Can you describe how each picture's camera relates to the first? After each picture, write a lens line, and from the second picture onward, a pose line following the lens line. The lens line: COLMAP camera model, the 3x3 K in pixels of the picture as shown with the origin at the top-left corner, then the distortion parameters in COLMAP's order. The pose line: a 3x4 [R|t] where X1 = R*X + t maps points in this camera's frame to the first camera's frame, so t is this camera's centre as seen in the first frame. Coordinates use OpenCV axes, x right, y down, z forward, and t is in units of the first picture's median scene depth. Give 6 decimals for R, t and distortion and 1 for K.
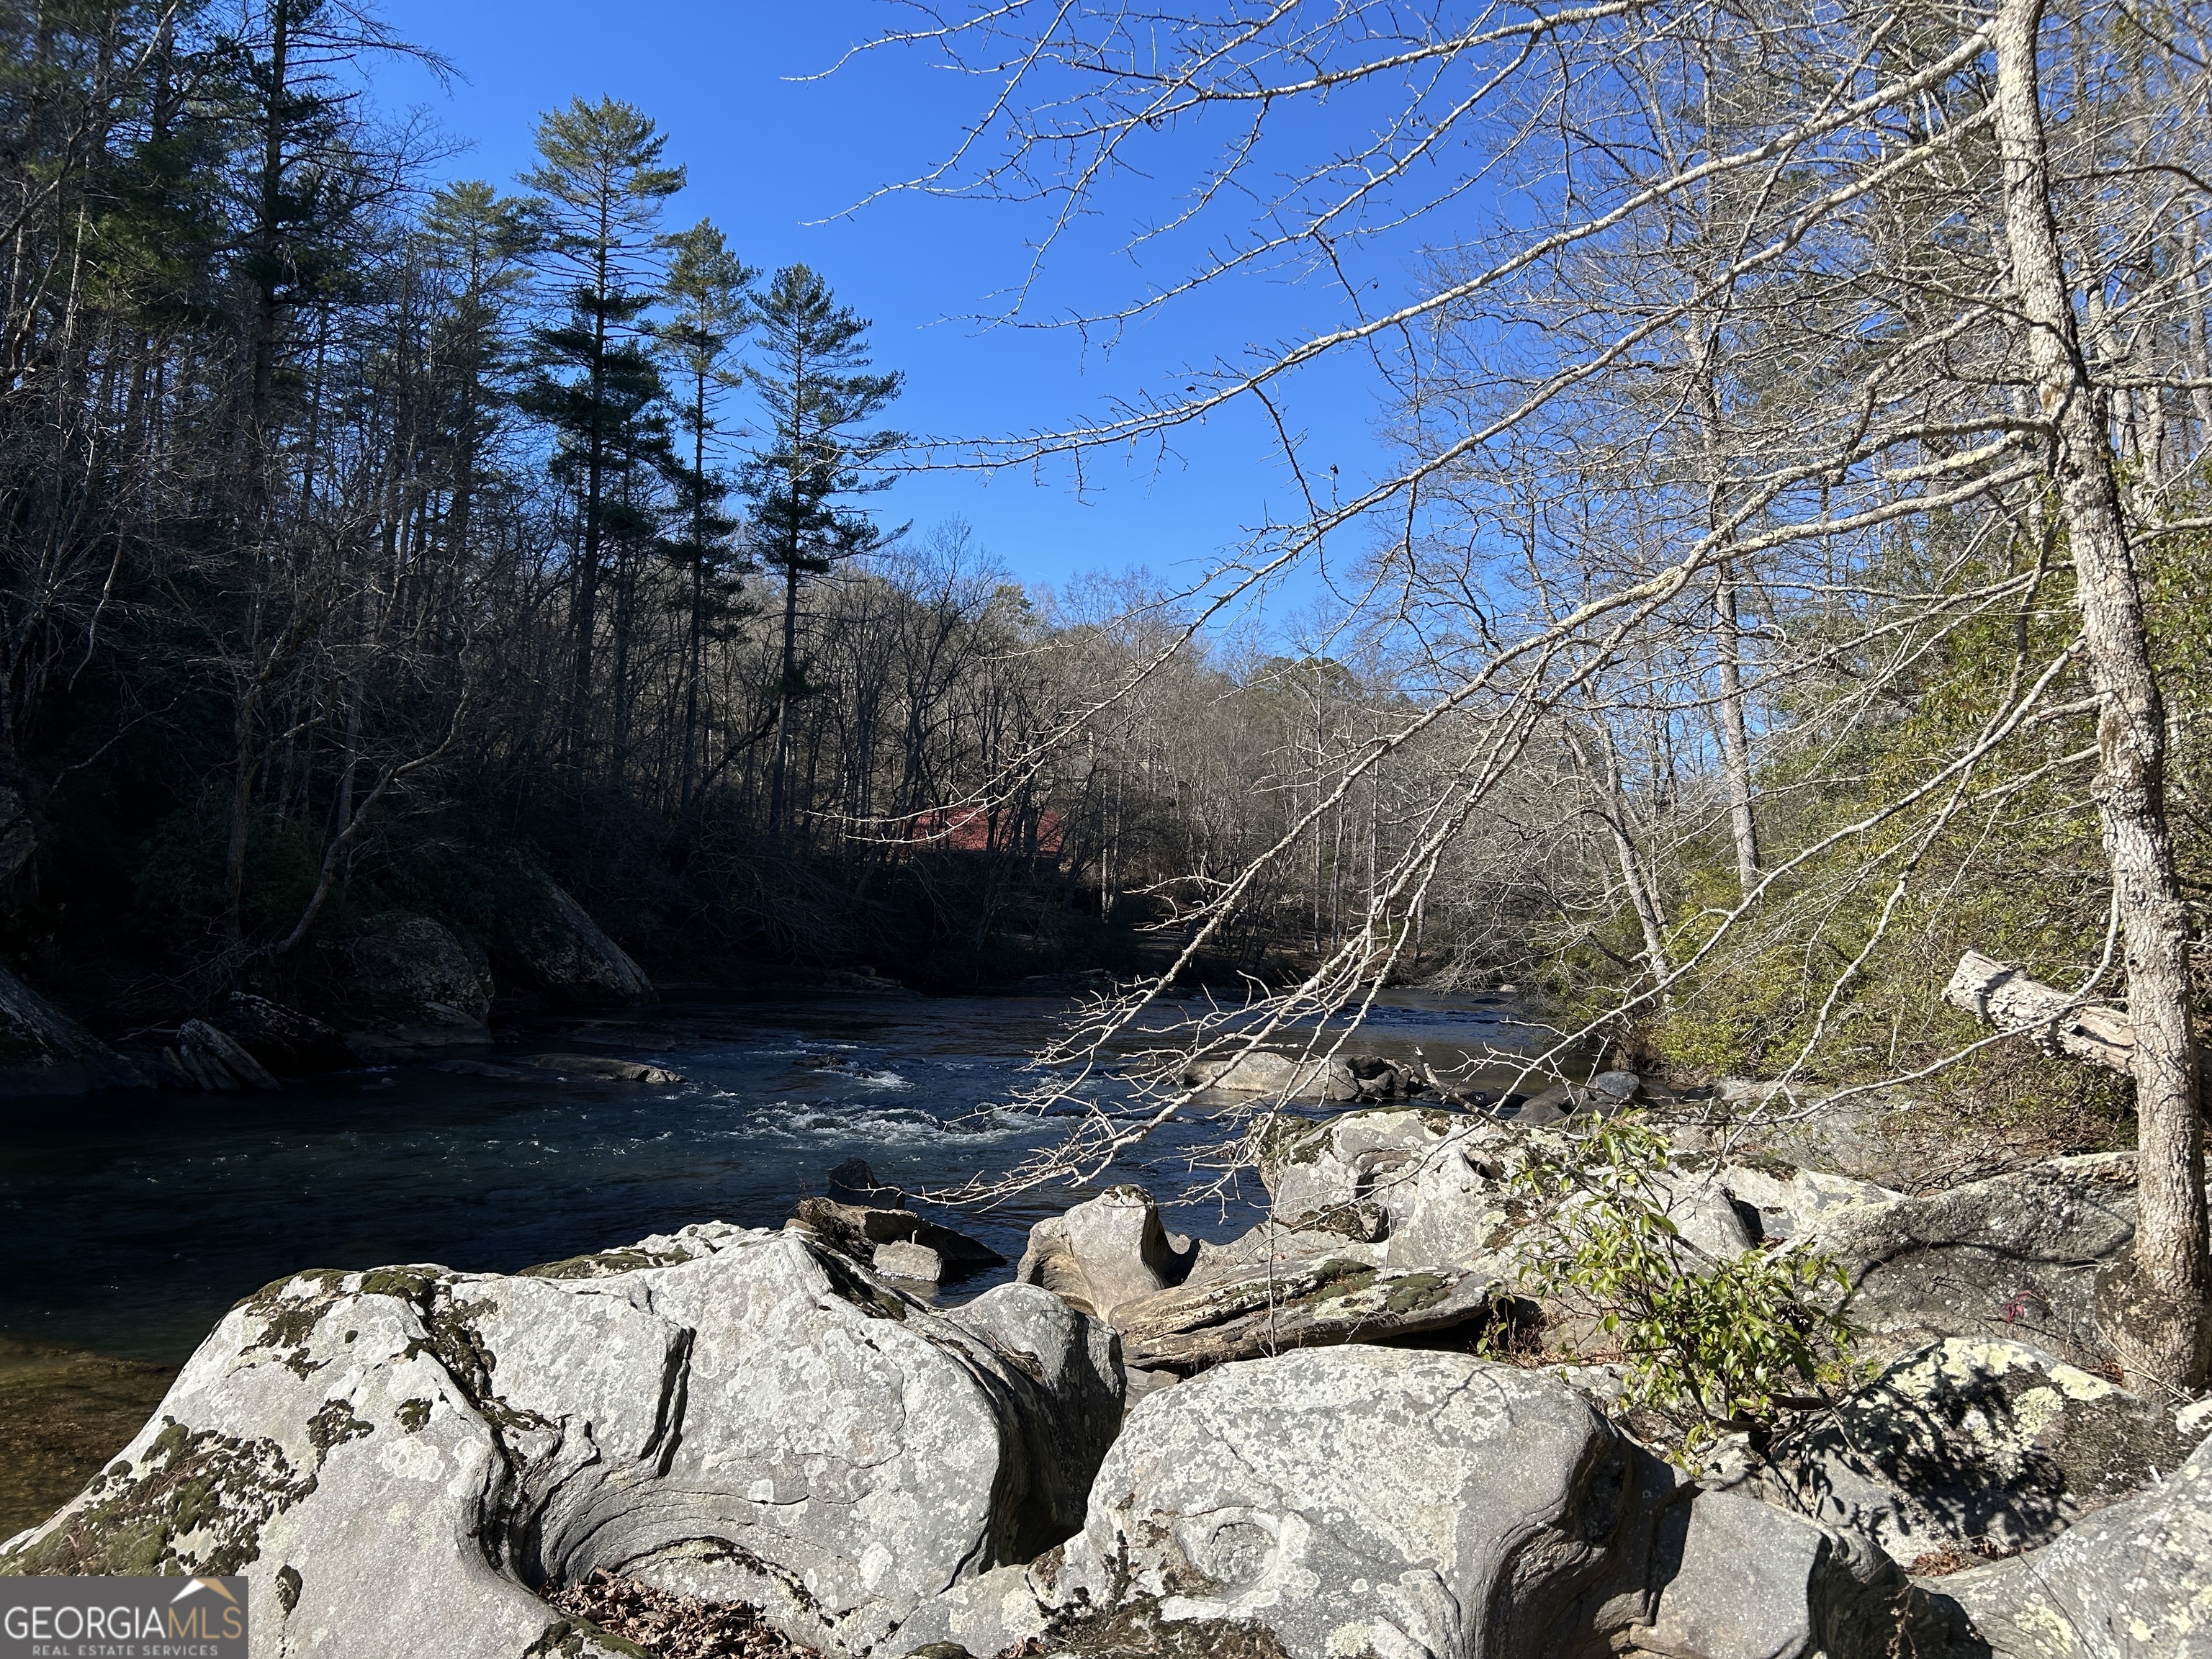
lens RADIAL K [[1624.0, 0, 1123.8], [0, 1624.0, 833.8], [0, 0, 1]] dist [0.050866, -0.058604]
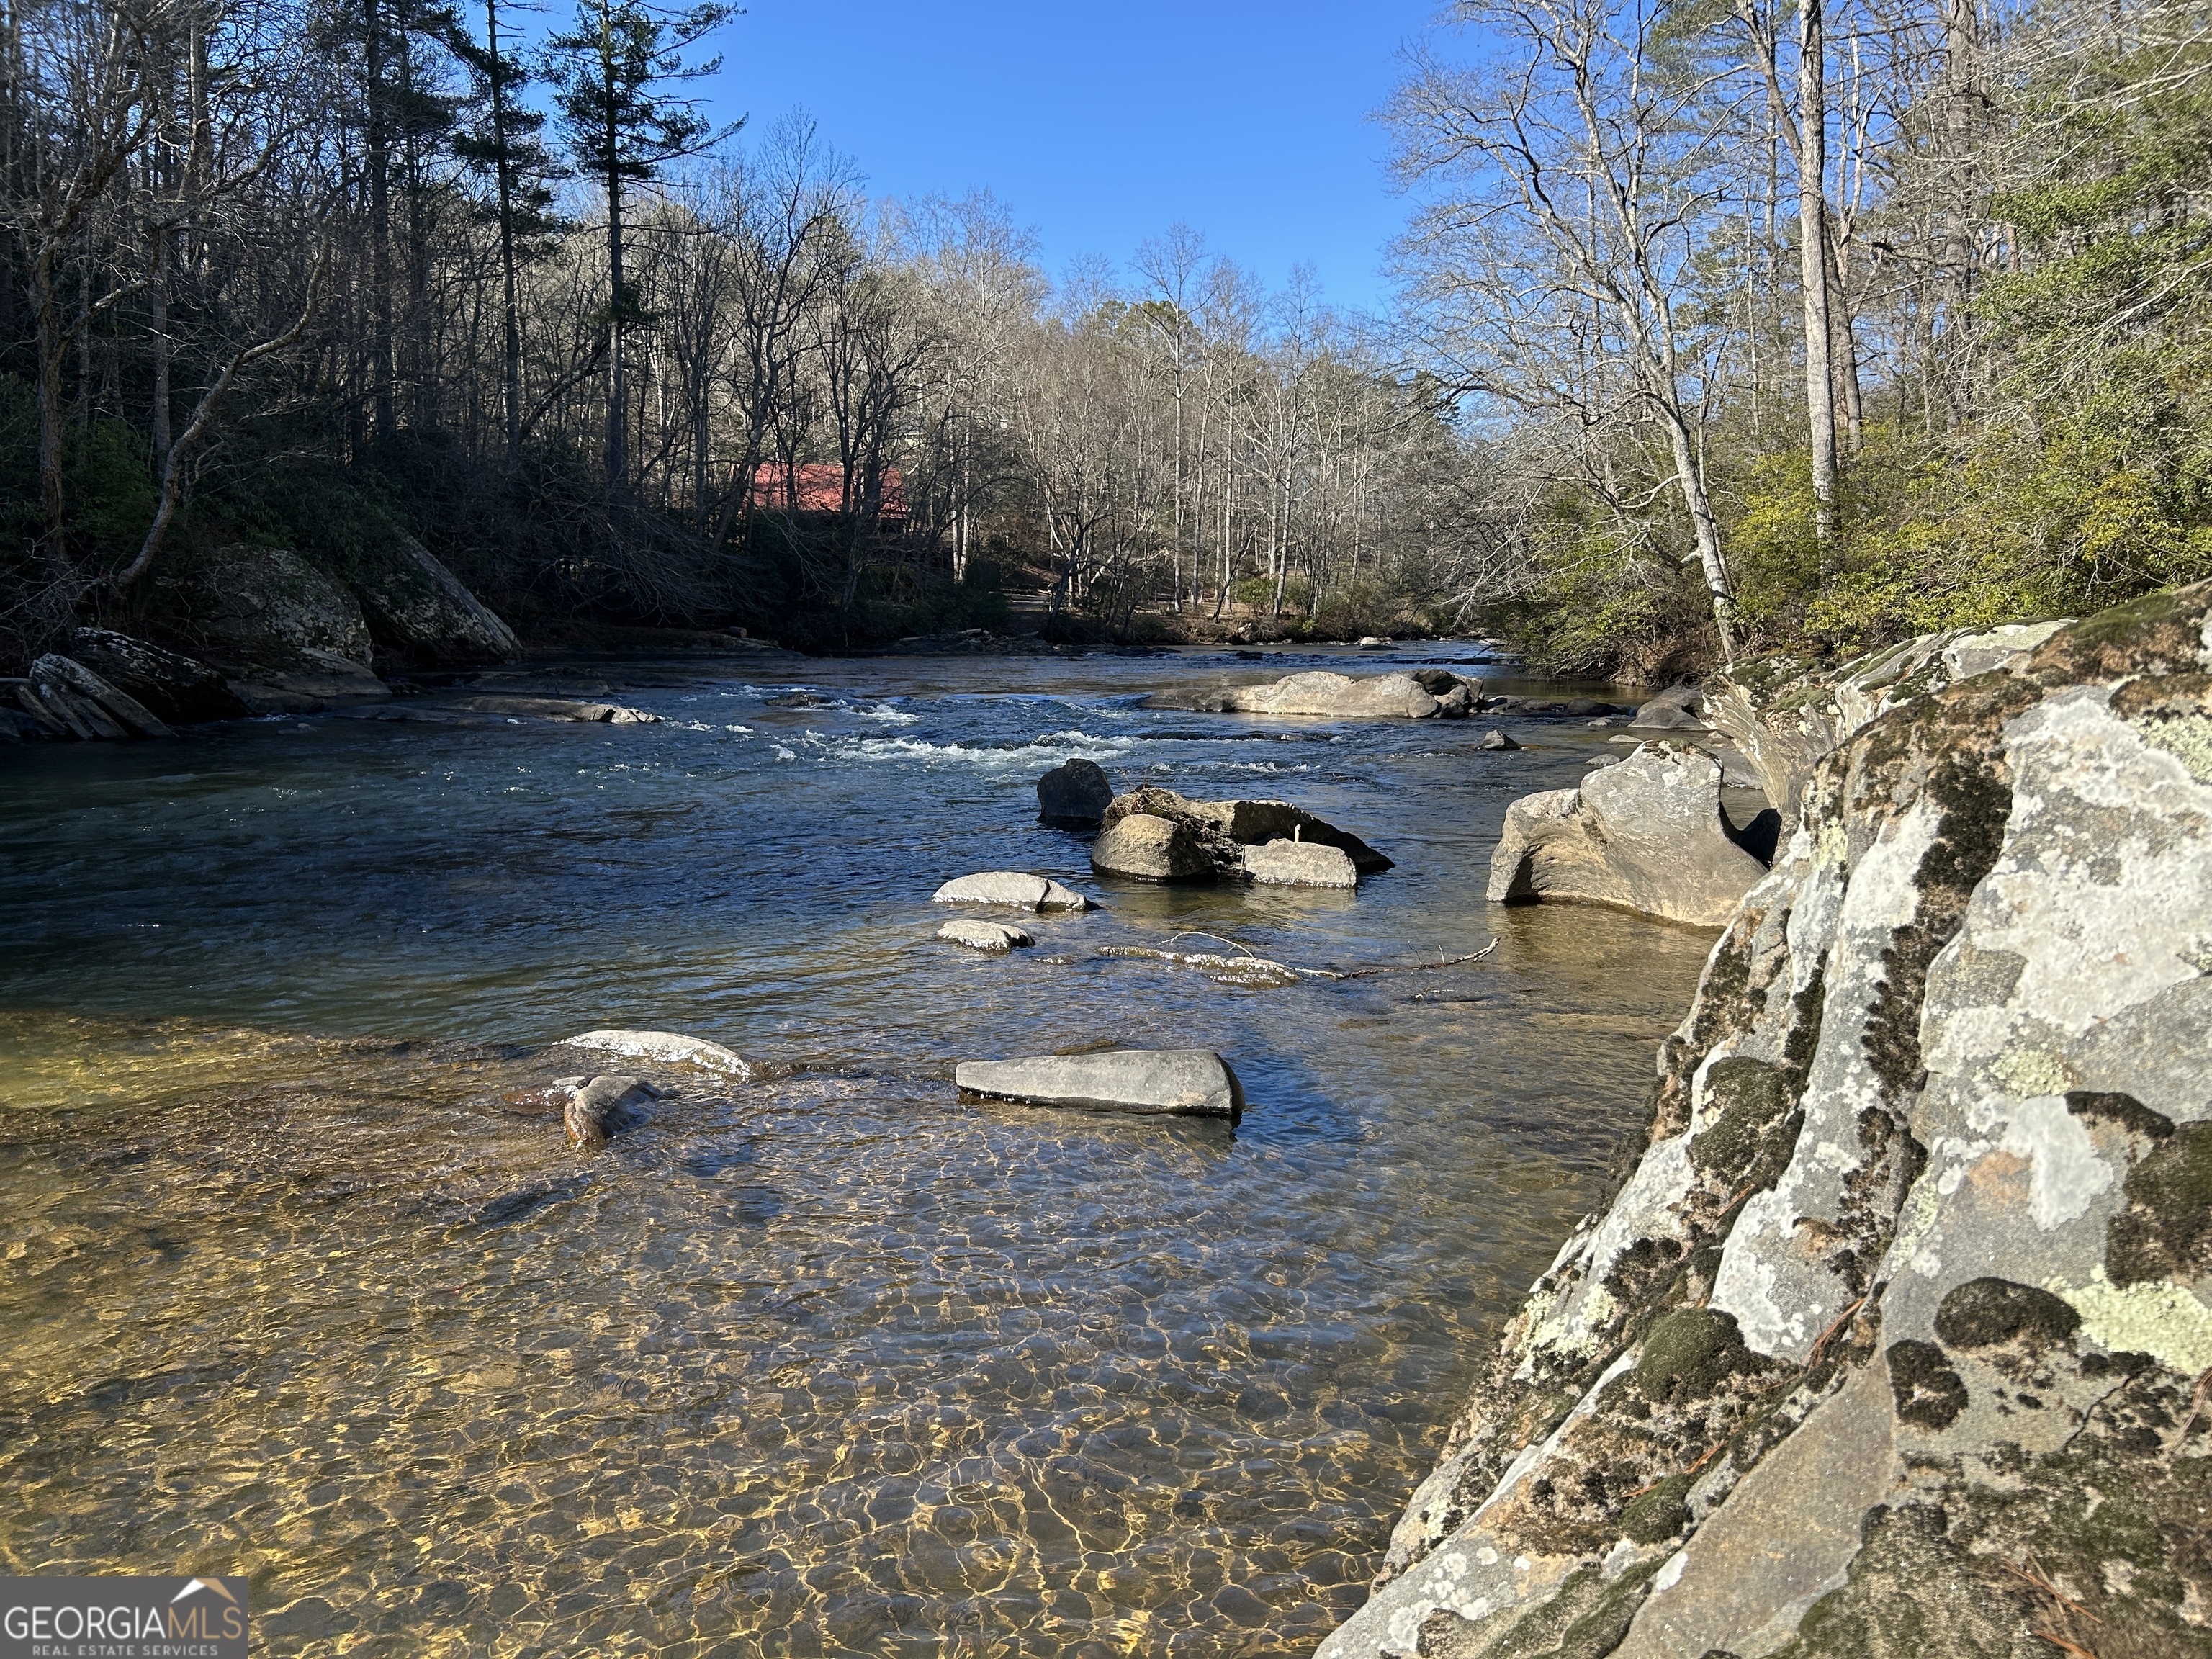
lens RADIAL K [[1624.0, 0, 1095.4], [0, 1624.0, 830.4], [0, 0, 1]] dist [0.050866, -0.058604]
pose [[0.994562, -0.039776, 0.096255, -0.045018], [0.020275, 0.980461, 0.195666, 0.016383], [-0.102157, -0.192650, 0.975935, 0.049101]]
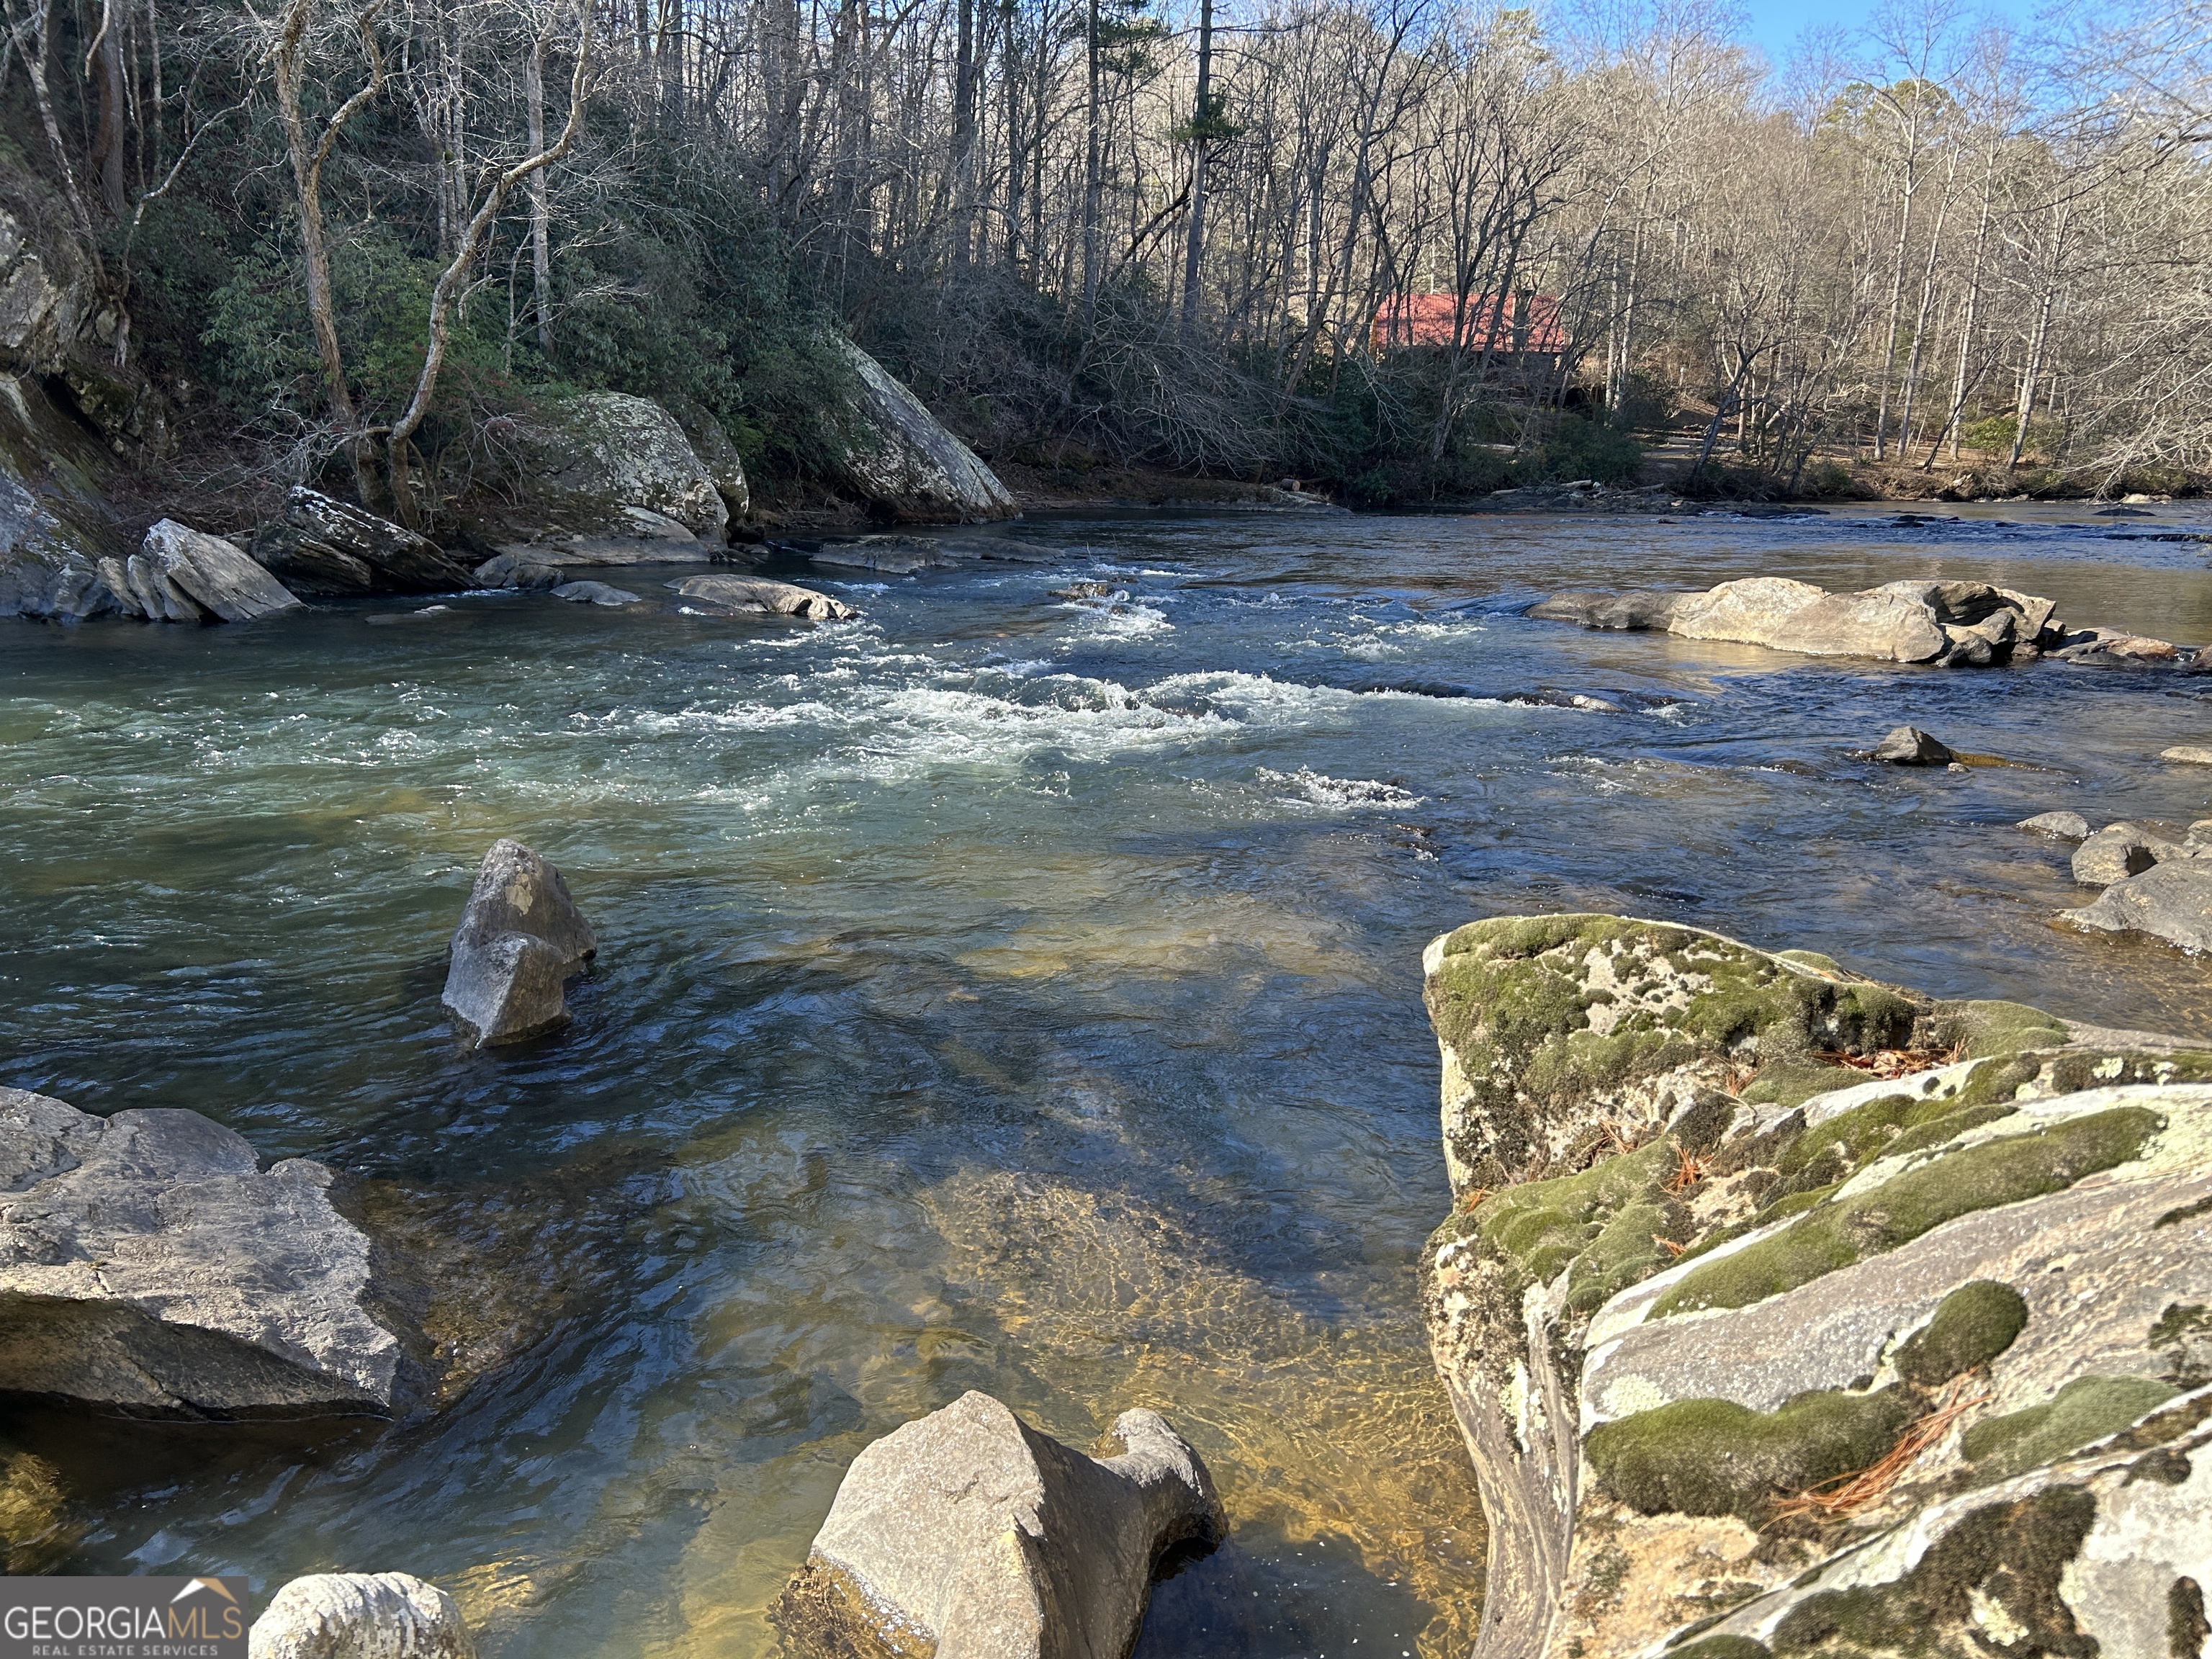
lens RADIAL K [[1624.0, 0, 1134.4], [0, 1624.0, 851.4], [0, 0, 1]] dist [0.050866, -0.058604]
pose [[0.956298, 0.052073, -0.287720, 0.015645], [0.034452, 0.957093, 0.287726, 0.019133], [0.290357, -0.285065, 0.913472, 0.136248]]
